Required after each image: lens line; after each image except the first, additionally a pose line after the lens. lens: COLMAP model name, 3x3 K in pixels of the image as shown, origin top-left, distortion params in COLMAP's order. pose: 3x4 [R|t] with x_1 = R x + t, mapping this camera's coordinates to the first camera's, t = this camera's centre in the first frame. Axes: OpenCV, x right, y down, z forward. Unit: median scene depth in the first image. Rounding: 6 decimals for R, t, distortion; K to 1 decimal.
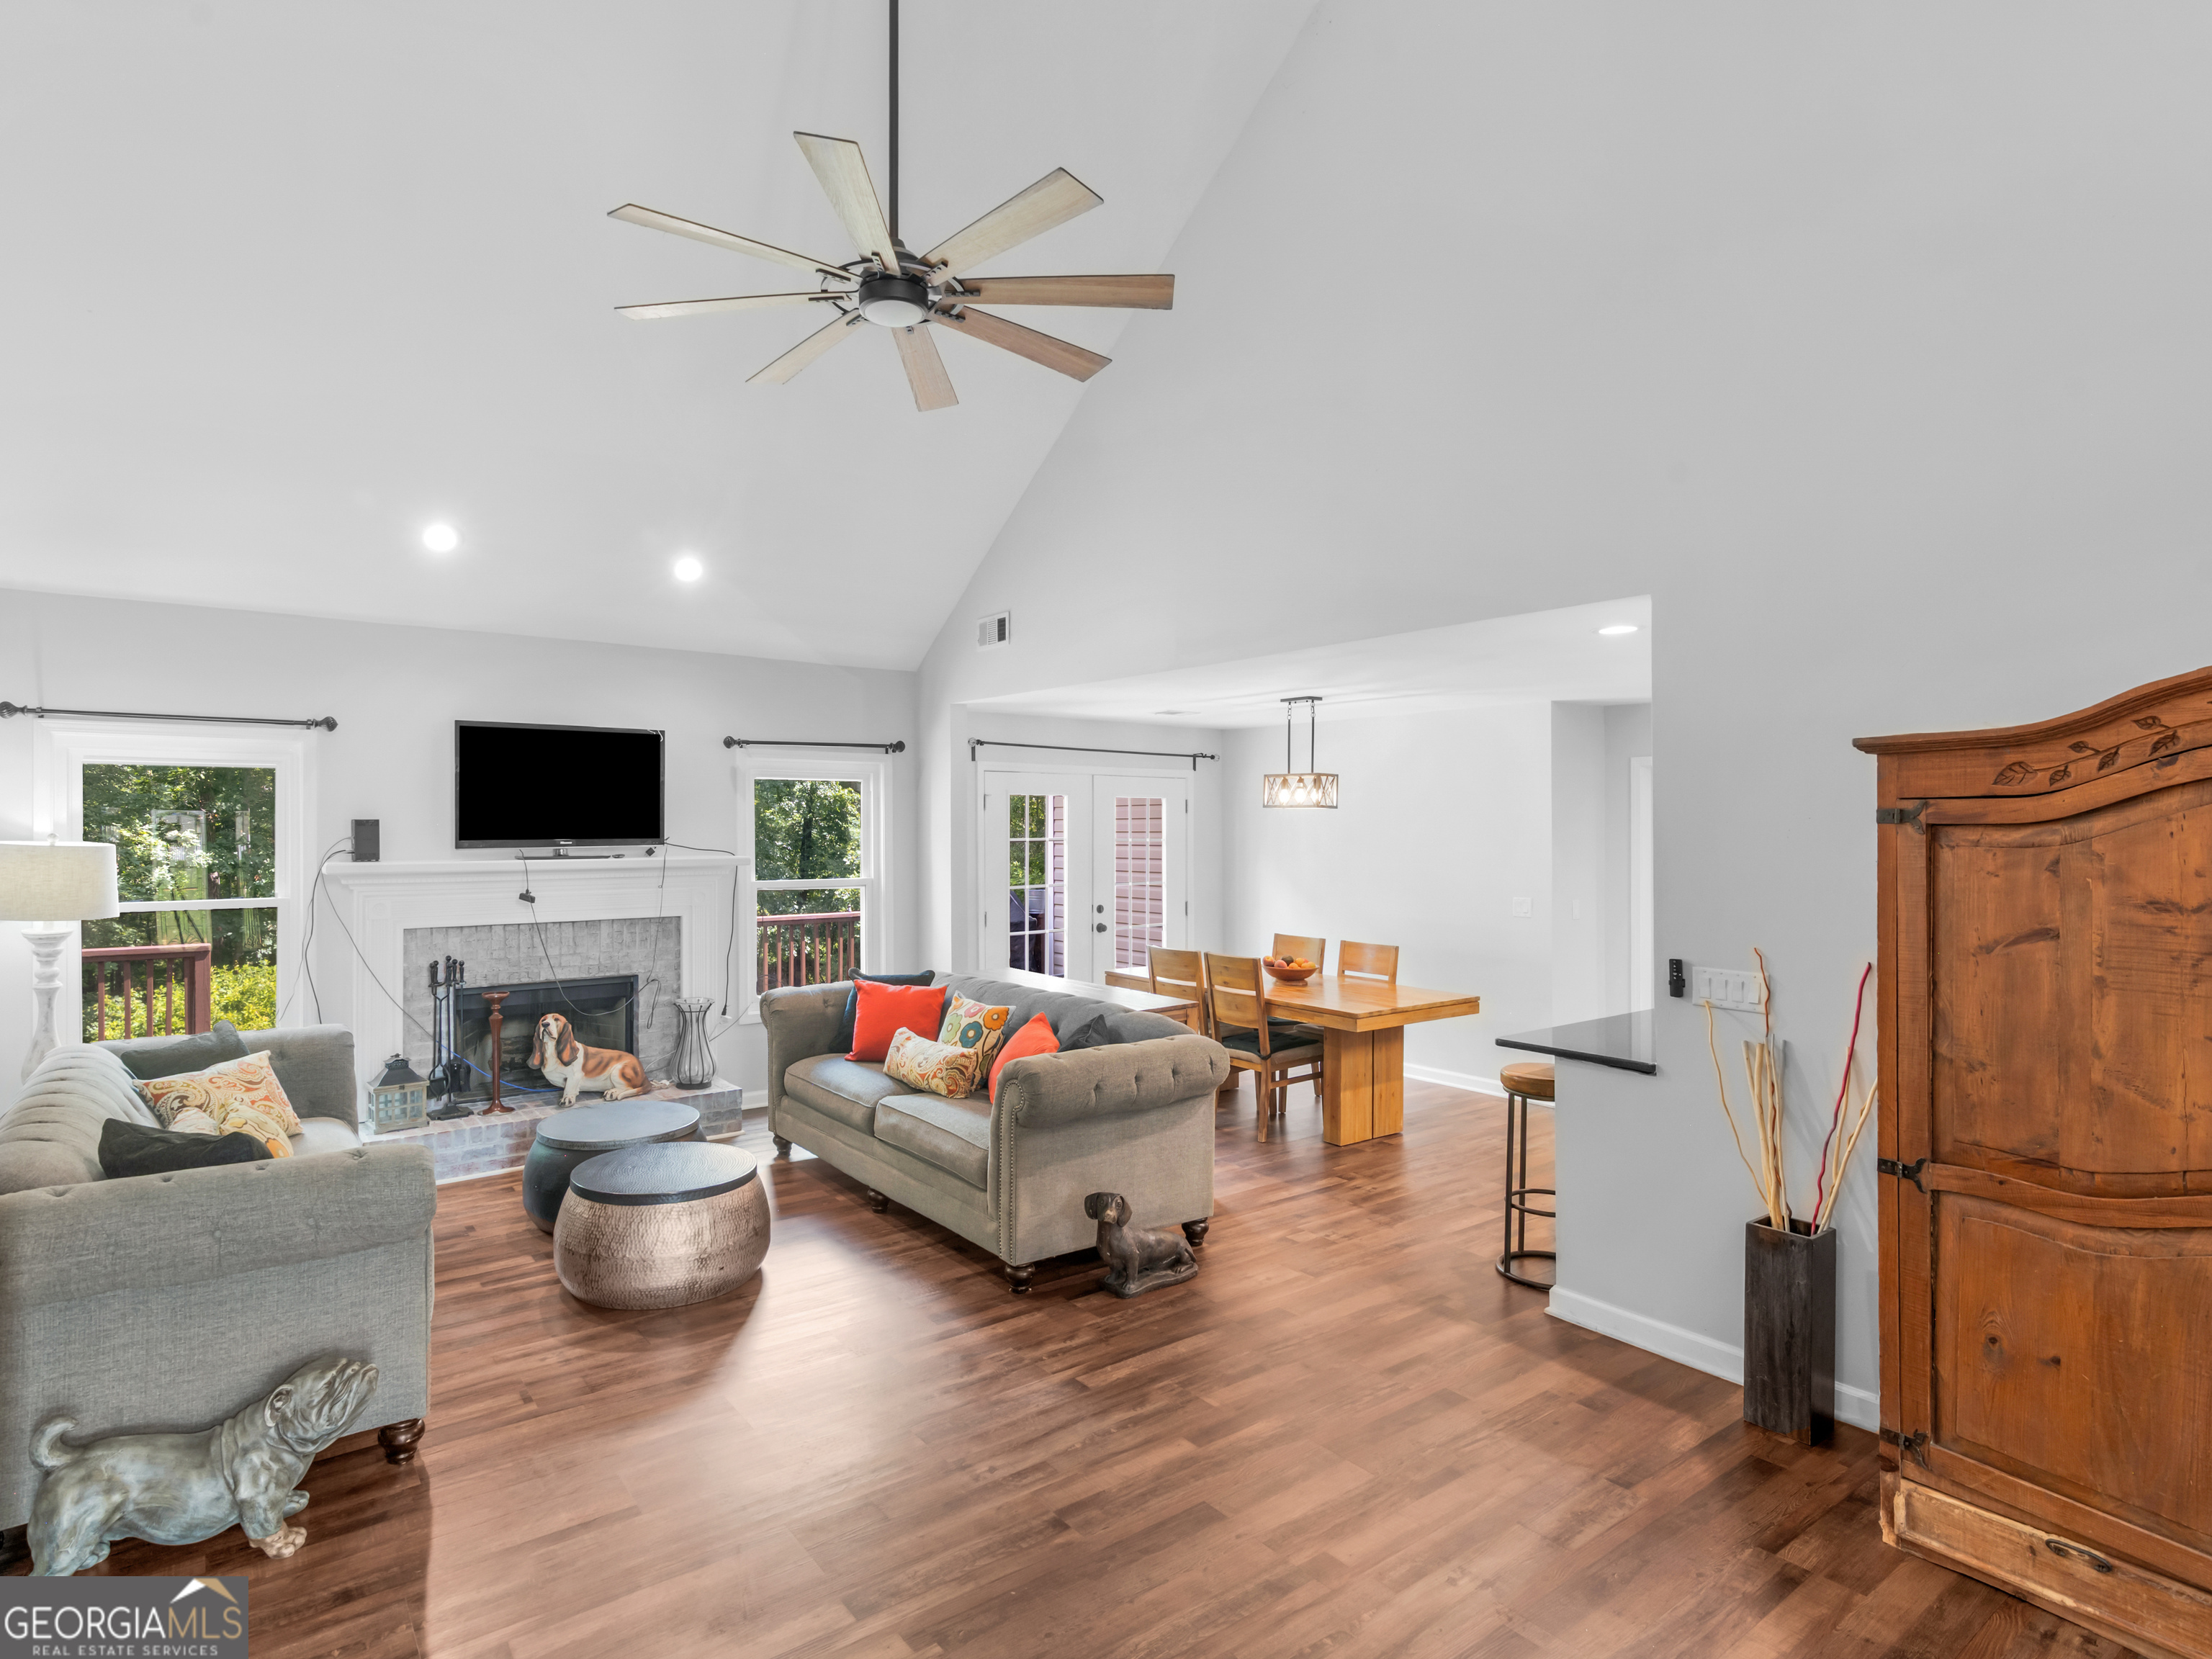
lens RADIAL K [[1157.2, 0, 1073.1], [0, 1157.2, 817.5], [0, 0, 1]] dist [-0.001301, 0.000817]
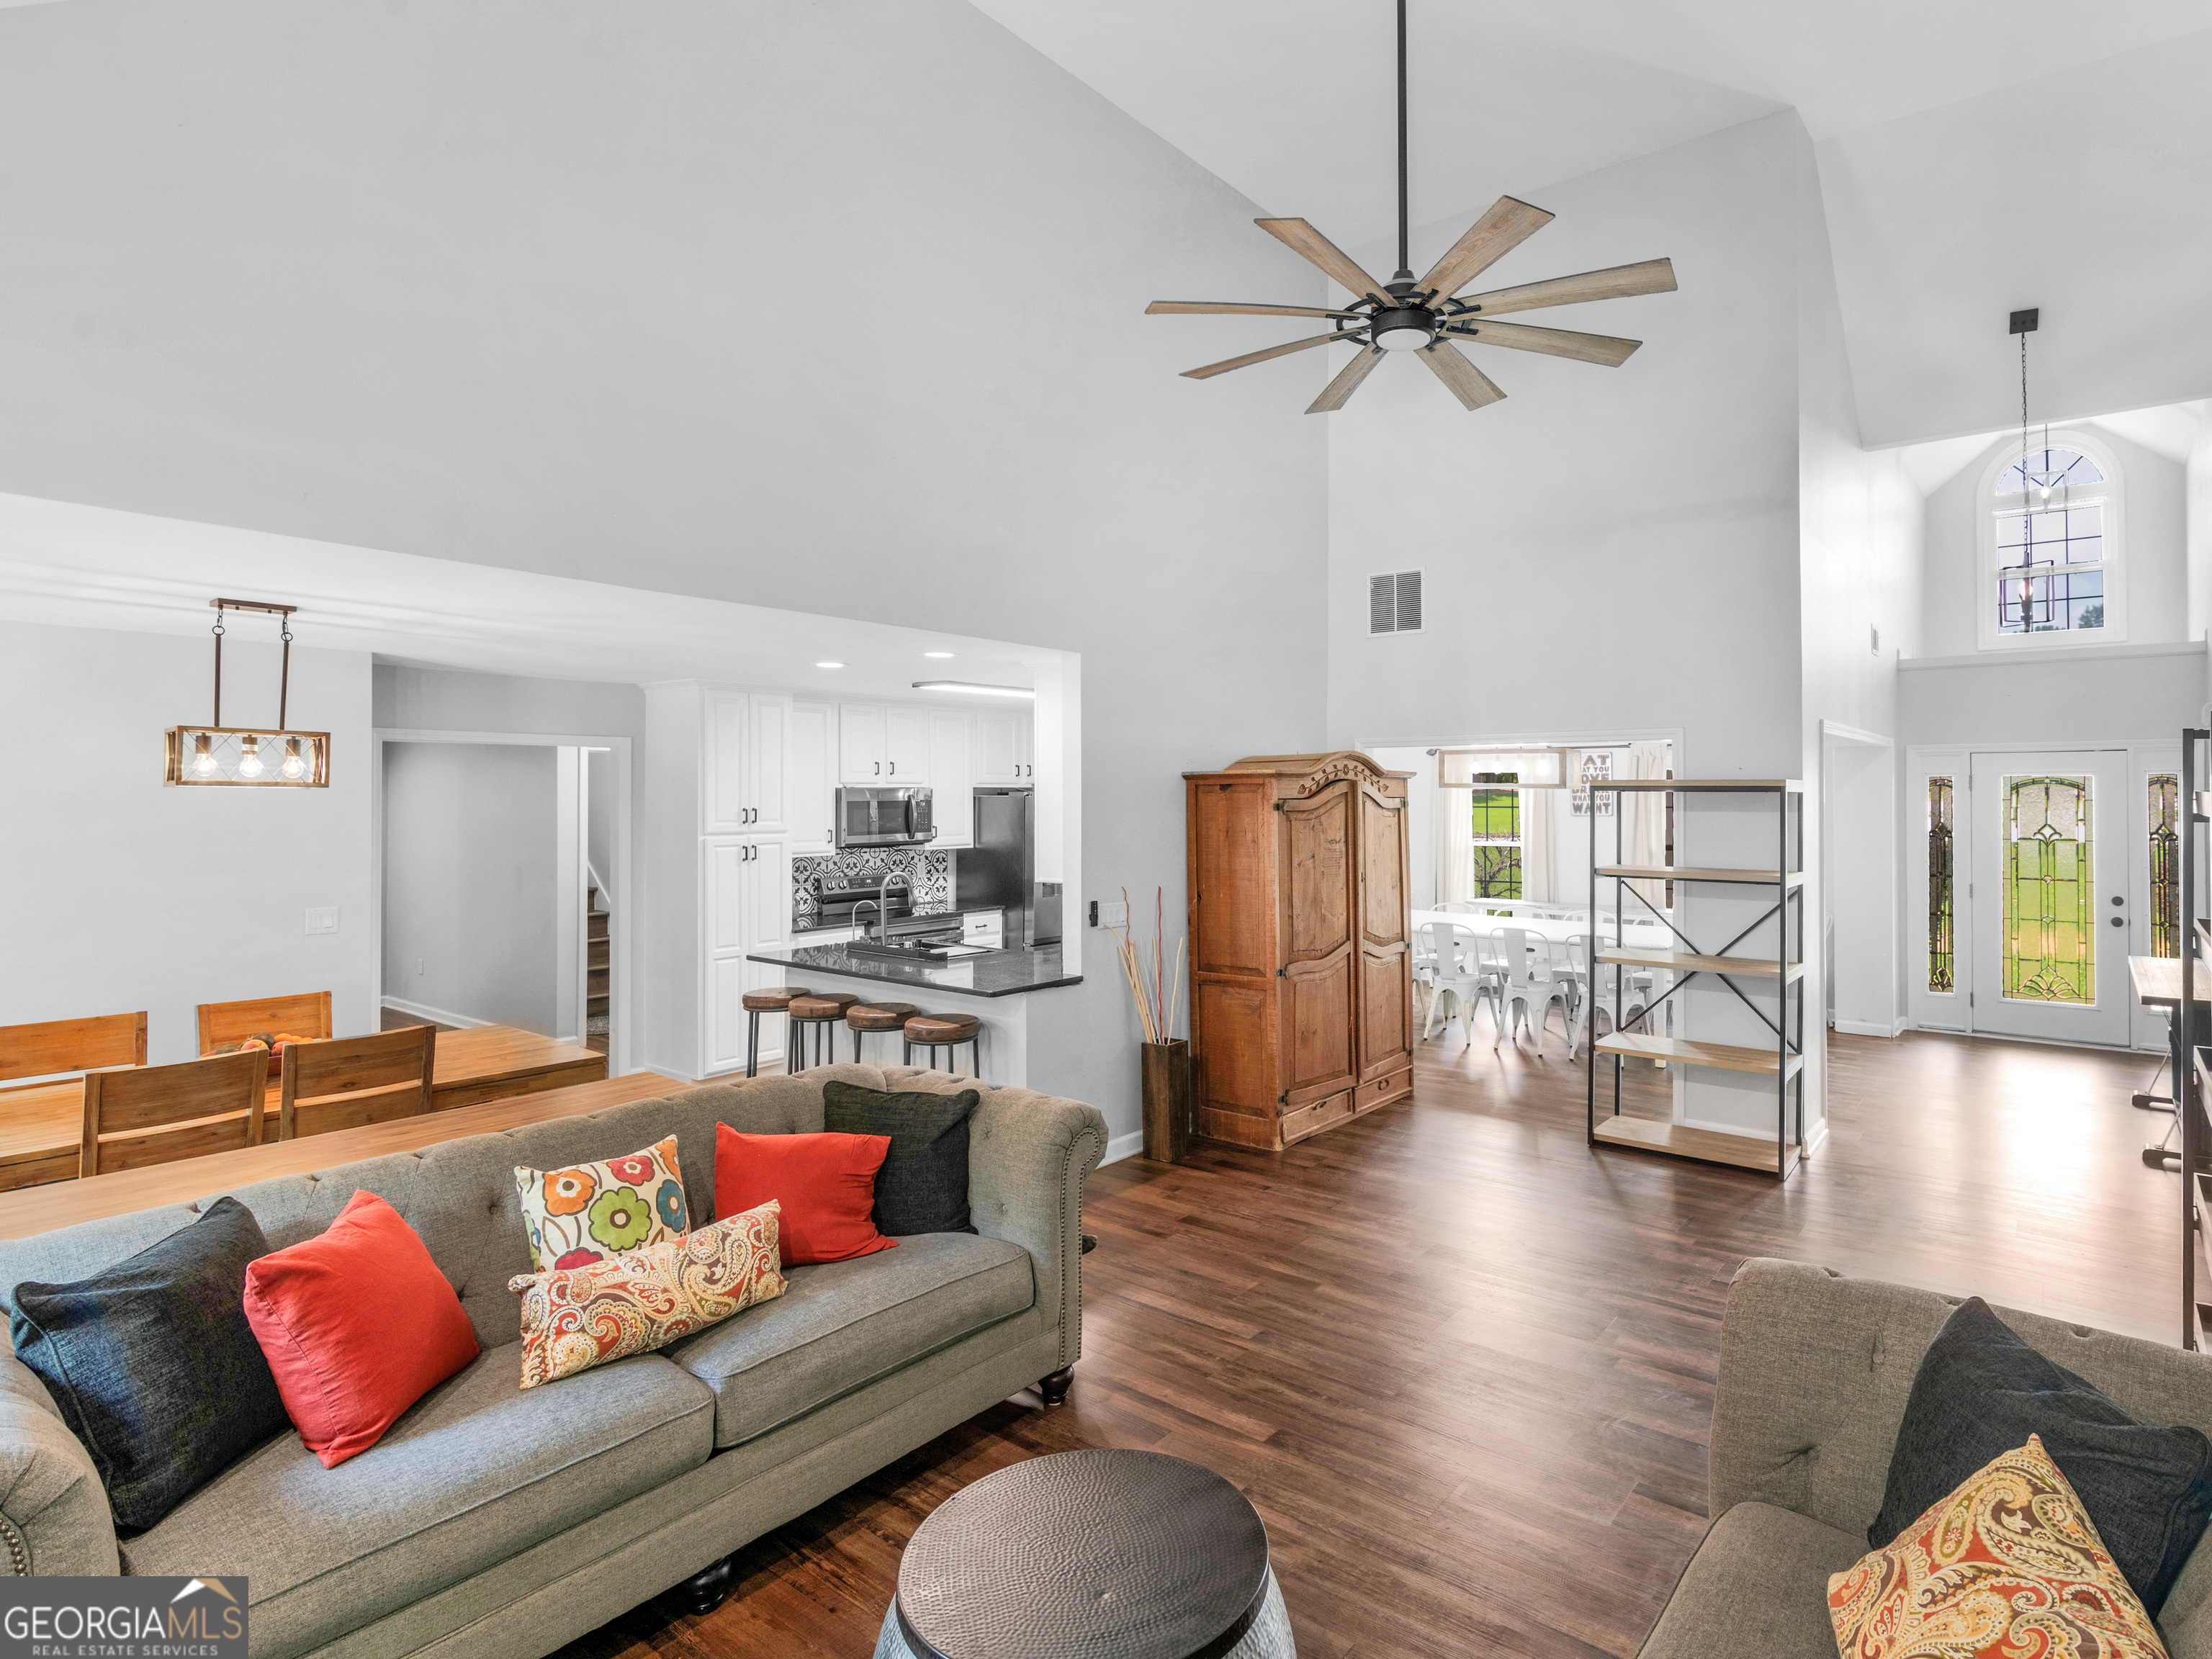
lens RADIAL K [[1157.2, 0, 1220.6], [0, 1157.2, 793.2], [0, 0, 1]] dist [-0.001301, 0.000817]
pose [[-0.281619, 0.004800, 0.959514, -0.530613], [-0.006977, 0.999951, -0.007050, -0.004213], [-0.959501, -0.008680, -0.281571, 0.697693]]
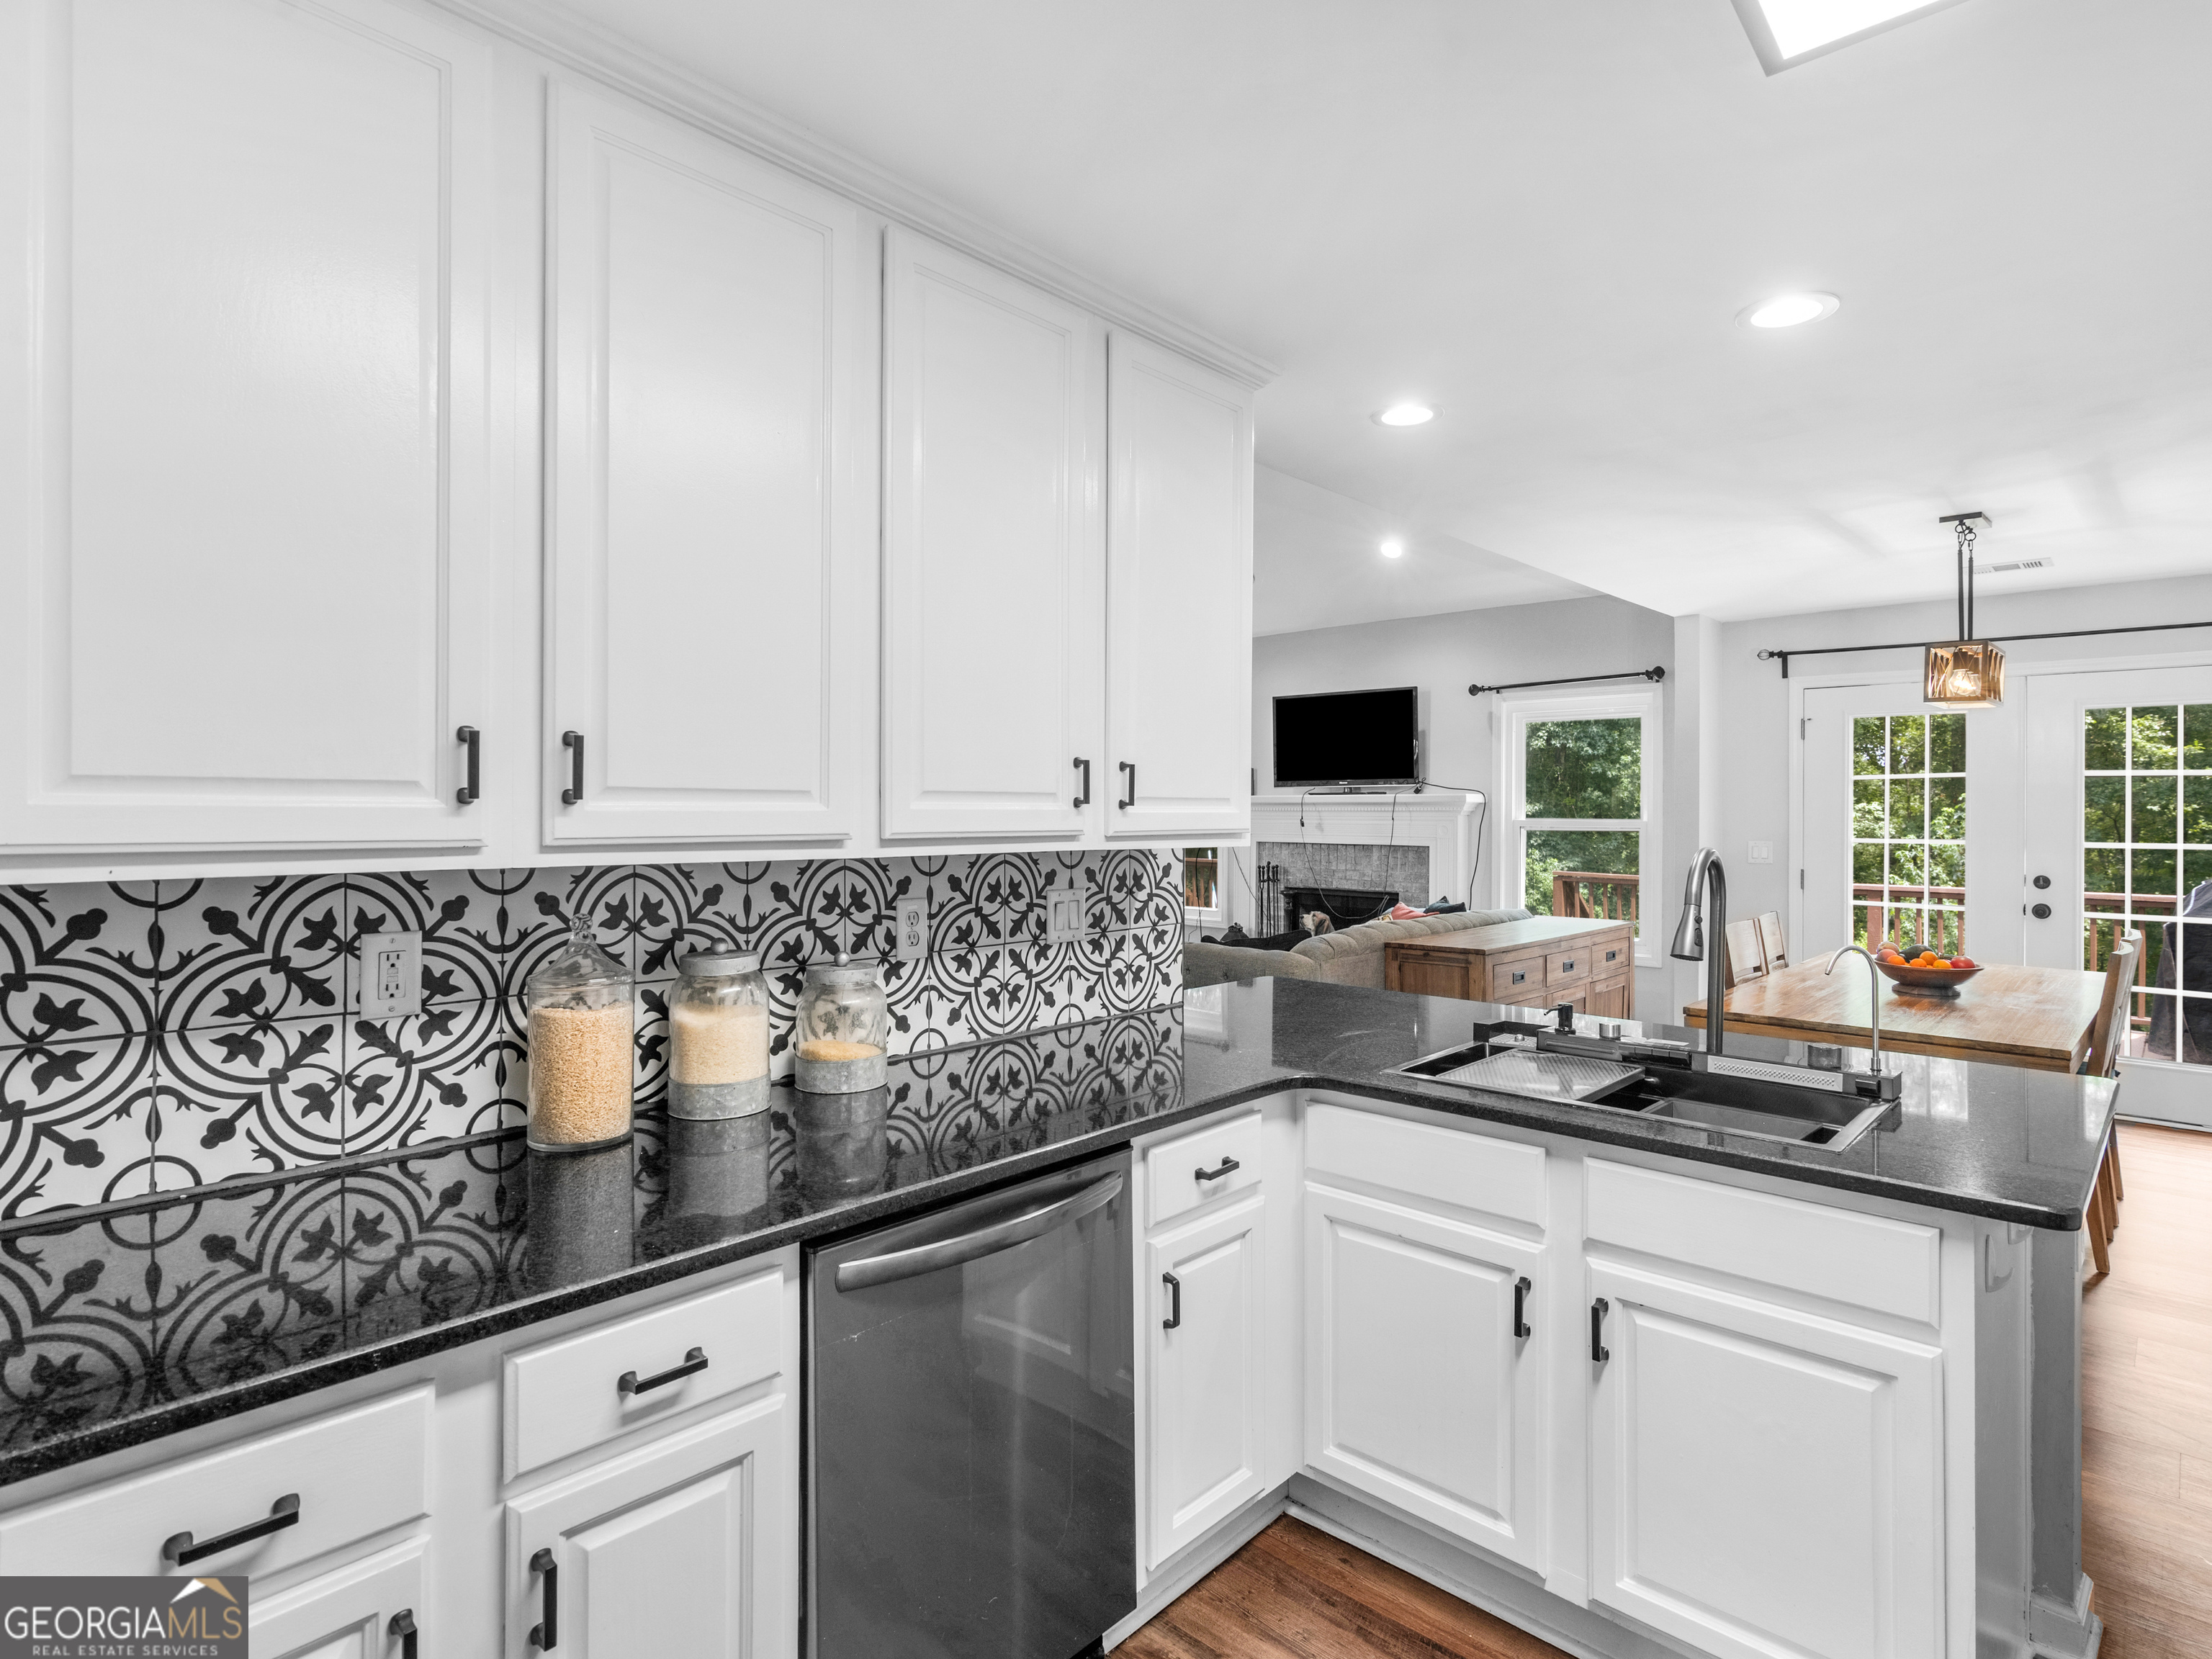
lens RADIAL K [[1157.2, 0, 1121.7], [0, 1157.2, 818.6], [0, 0, 1]] dist [-0.001301, 0.000817]
pose [[0.169628, 0.008693, -0.985470, 0.715336], [0.005638, 0.999936, 0.009791, 0.043097], [0.985492, -0.007217, 0.169568, 0.482993]]
